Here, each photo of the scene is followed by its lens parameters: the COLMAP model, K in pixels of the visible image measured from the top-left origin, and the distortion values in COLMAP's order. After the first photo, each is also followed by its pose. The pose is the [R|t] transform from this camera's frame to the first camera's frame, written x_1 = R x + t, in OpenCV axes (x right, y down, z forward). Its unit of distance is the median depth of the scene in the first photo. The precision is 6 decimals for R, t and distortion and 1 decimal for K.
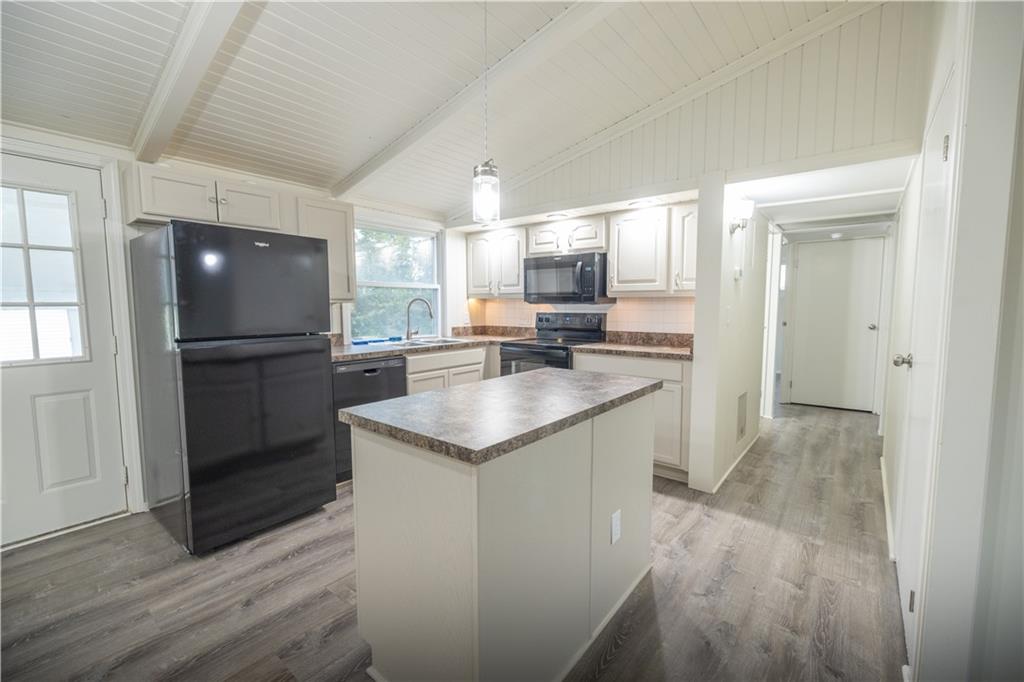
lens RADIAL K [[430.3, 0, 508.8], [0, 430.3, 339.2], [0, 0, 1]] dist [0.001331, 0.000333]
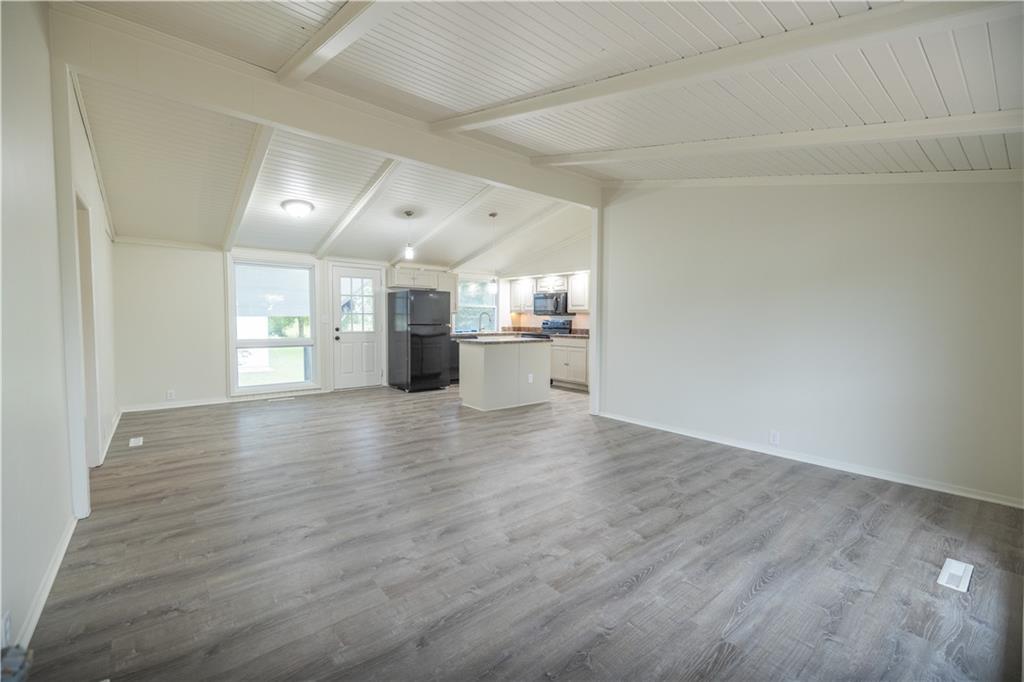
lens RADIAL K [[430.3, 0, 508.8], [0, 430.3, 339.2], [0, 0, 1]] dist [0.001331, 0.000333]
pose [[0.980181, 0.019607, -0.197133, 0.344210], [-0.025943, 0.999225, -0.029607, 0.102283], [0.196400, 0.034134, 0.979930, -1.114907]]
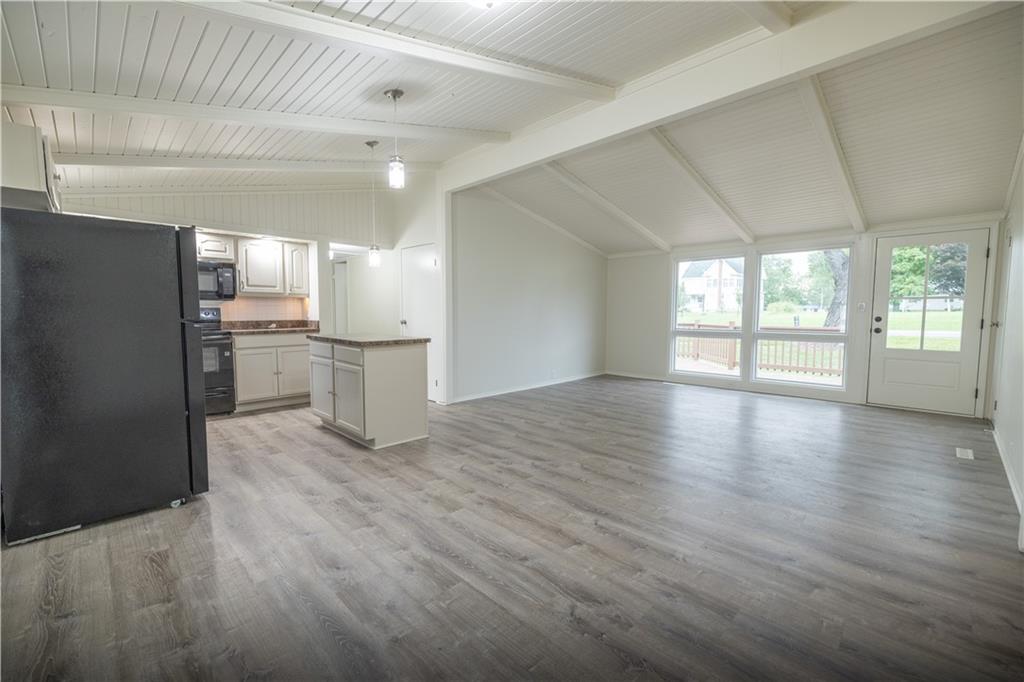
lens RADIAL K [[430.3, 0, 508.8], [0, 430.3, 339.2], [0, 0, 1]] dist [0.001331, 0.000333]
pose [[0.106606, -0.062669, 0.992324, -0.998579], [0.079333, 0.995366, 0.054338, 0.034238], [-0.991131, 0.072931, 0.111083, -0.019539]]
